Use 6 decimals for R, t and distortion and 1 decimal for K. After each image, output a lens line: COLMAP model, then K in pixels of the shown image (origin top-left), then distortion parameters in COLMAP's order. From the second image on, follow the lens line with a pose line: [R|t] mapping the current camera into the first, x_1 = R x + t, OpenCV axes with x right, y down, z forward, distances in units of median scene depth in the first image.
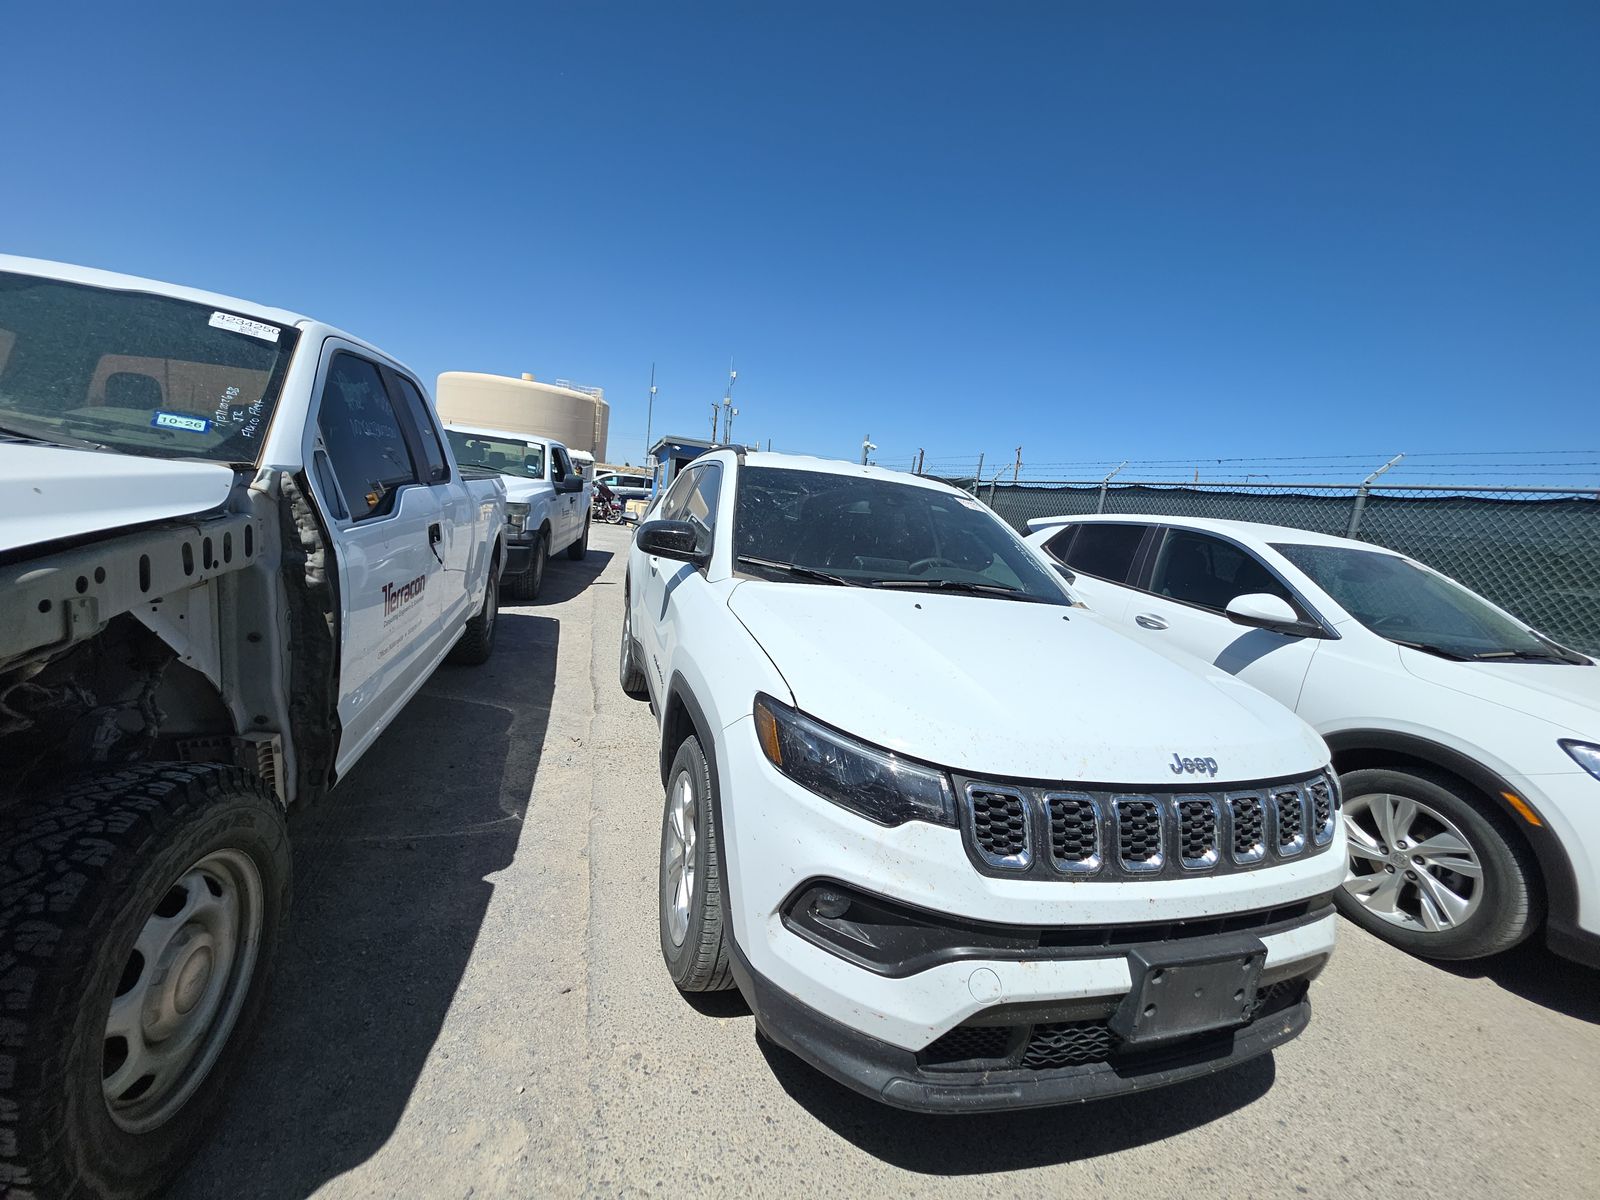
lens RADIAL K [[653.1, 0, 801.1], [0, 653.1, 597.6], [0, 0, 1]] dist [0.007717, -0.006507]
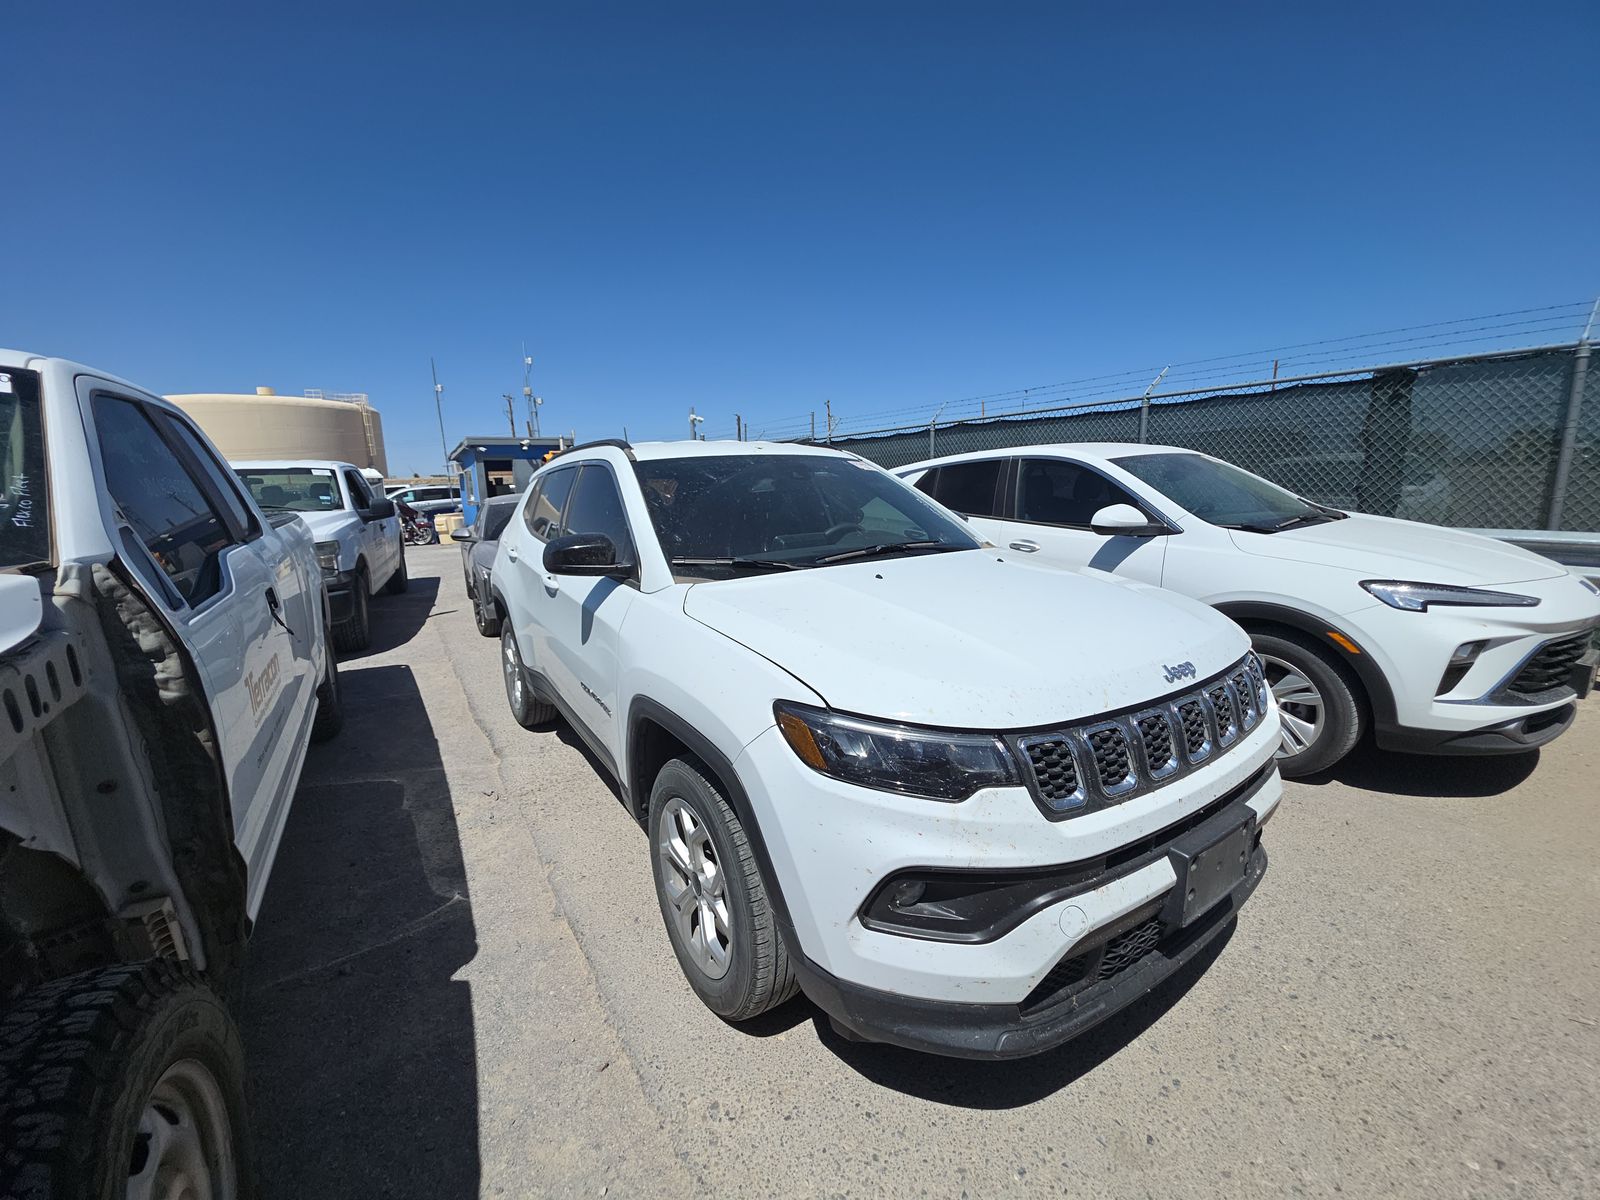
lens RADIAL K [[653.1, 0, 807.4], [0, 653.1, 596.6], [0, 0, 1]] dist [0.007717, -0.006507]
pose [[0.950035, -0.199345, 0.240196, -0.164327], [0.188599, 0.979754, 0.067168, -0.042837], [-0.248723, -0.018512, 0.968398, 0.056975]]
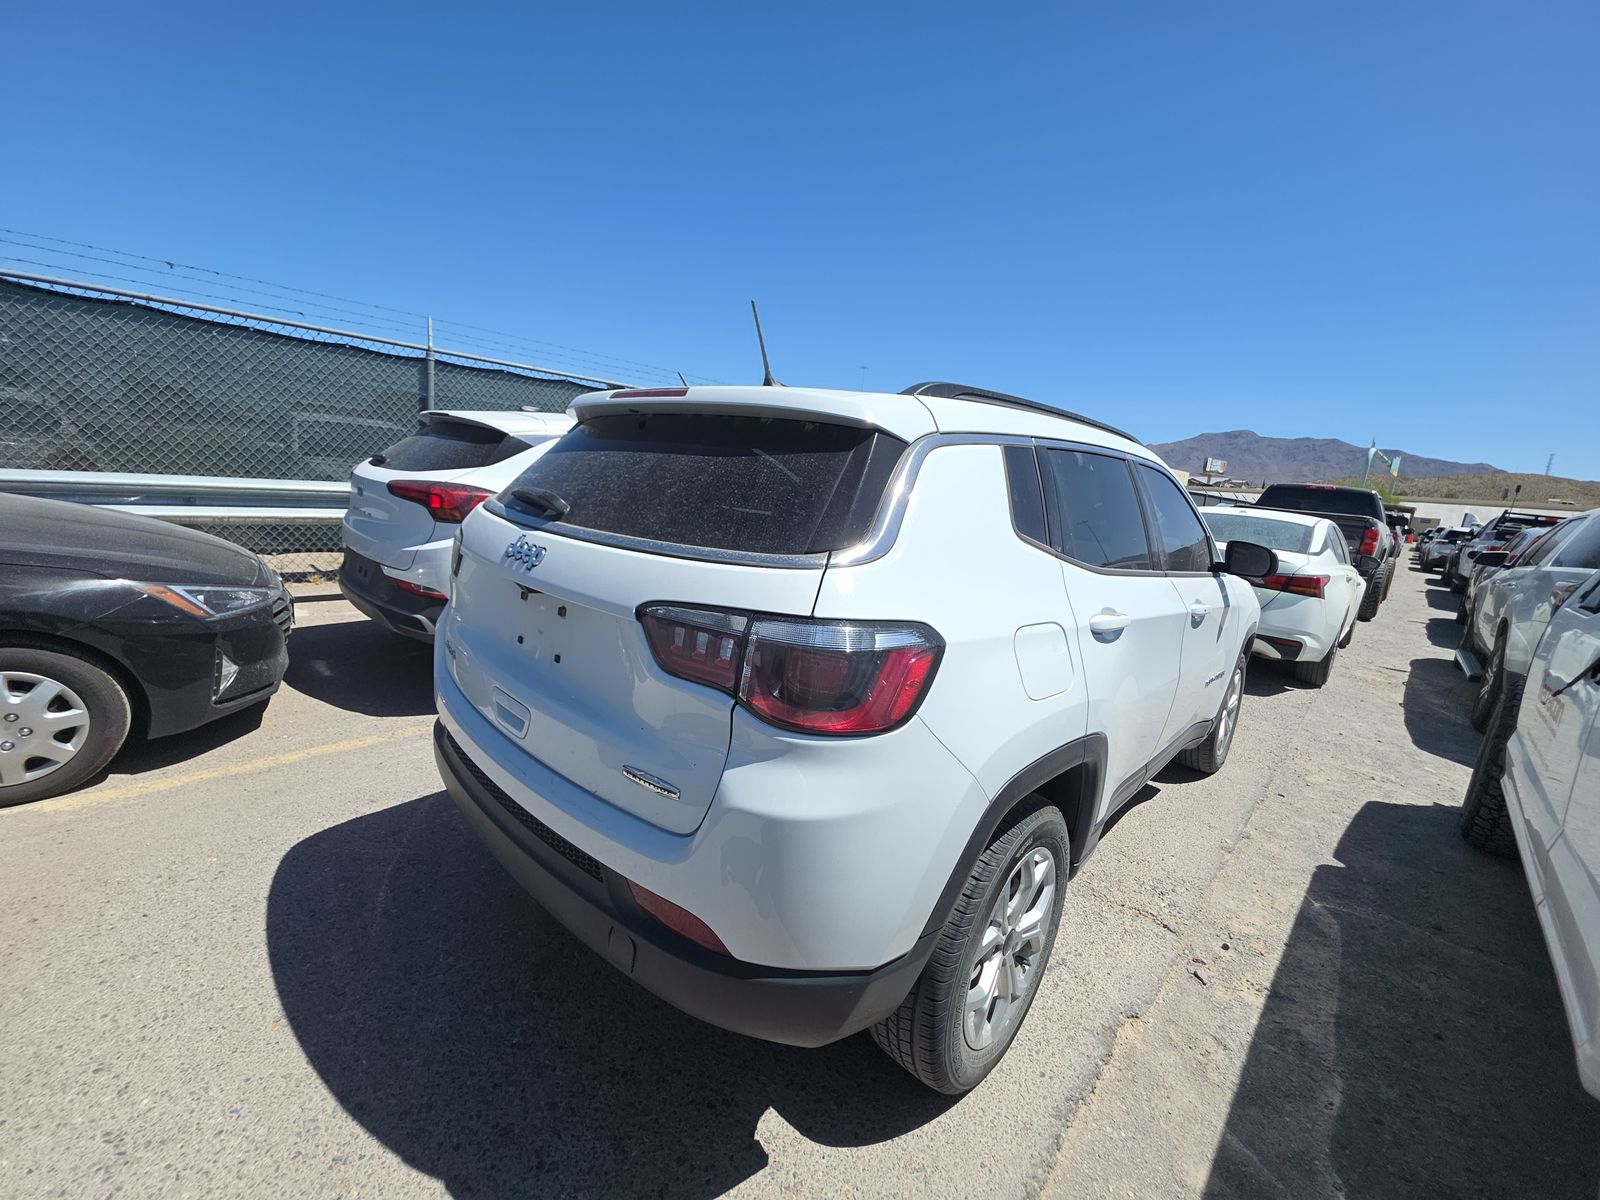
lens RADIAL K [[653.1, 0, 803.8], [0, 653.1, 606.3], [0, 0, 1]] dist [0.007717, -0.006507]
pose [[-0.478549, -0.336610, 0.810977, -0.938378], [-0.024043, 0.928278, 0.371110, -0.500978], [-0.877731, 0.158096, -0.452320, 2.666090]]
